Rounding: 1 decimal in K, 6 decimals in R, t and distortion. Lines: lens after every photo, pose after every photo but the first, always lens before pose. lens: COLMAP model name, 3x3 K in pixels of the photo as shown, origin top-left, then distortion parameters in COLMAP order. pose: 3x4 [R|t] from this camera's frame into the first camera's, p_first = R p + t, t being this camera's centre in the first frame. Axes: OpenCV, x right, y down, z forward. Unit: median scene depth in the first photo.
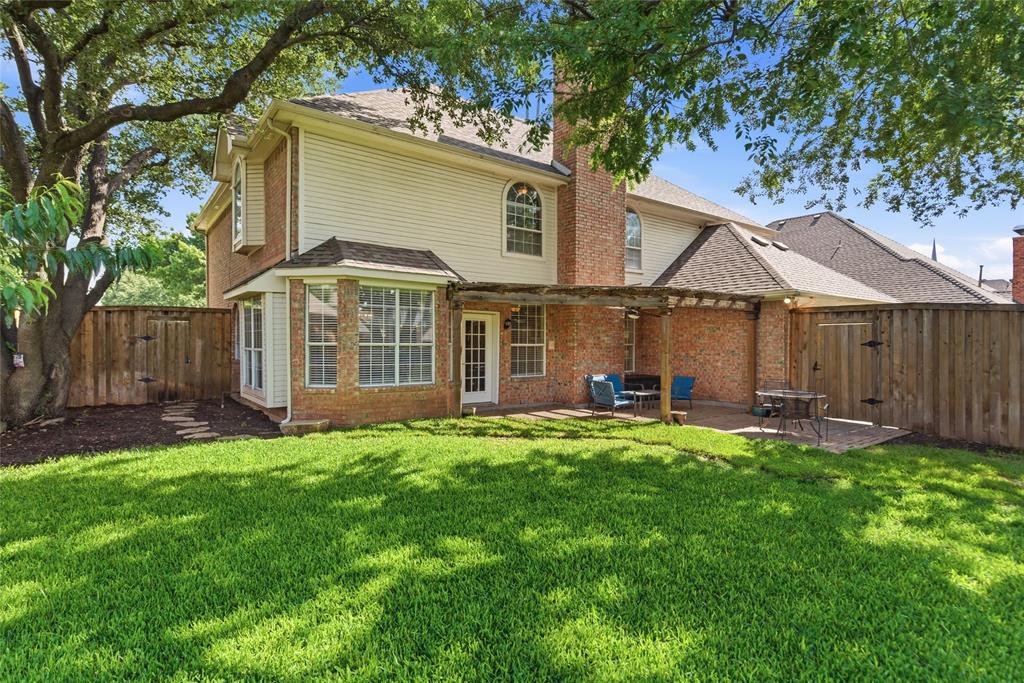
lens RADIAL K [[498.1, 0, 515.0], [0, 498.1, 343.0], [0, 0, 1]] dist [0.004679, 0.001962]
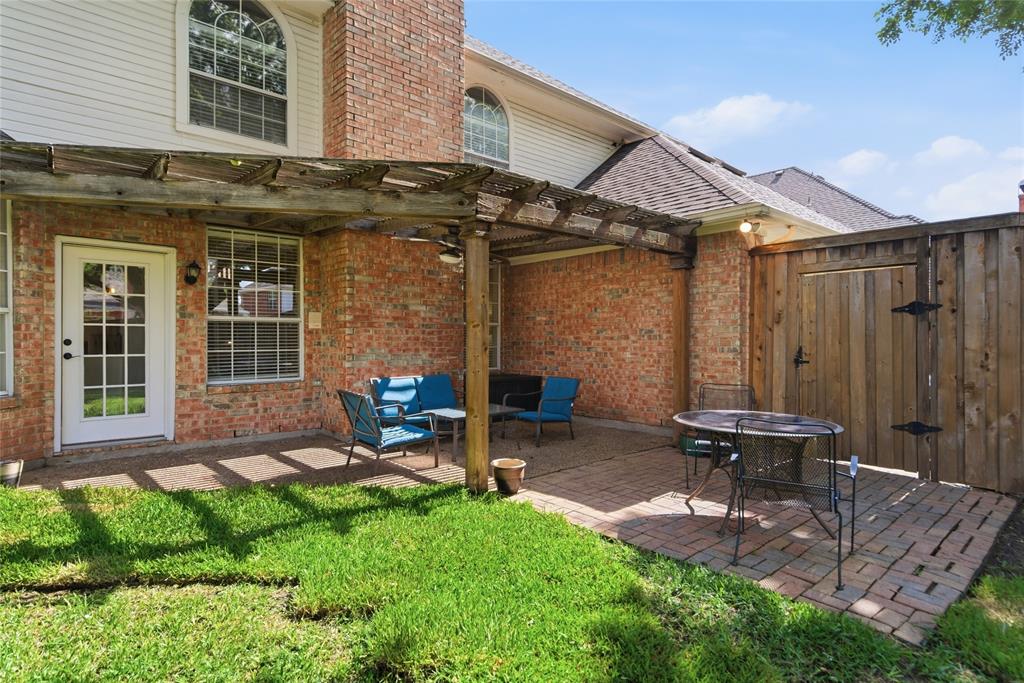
lens RADIAL K [[547.4, 0, 507.1], [0, 547.4, 336.6], [0, 0, 1]] dist [0.026688, -0.002409]
pose [[0.995577, -0.003287, 0.093888, 0.237639], [0.003625, 0.999988, -0.003423, 0.025615], [-0.093875, 0.003748, 0.995577, 0.439326]]
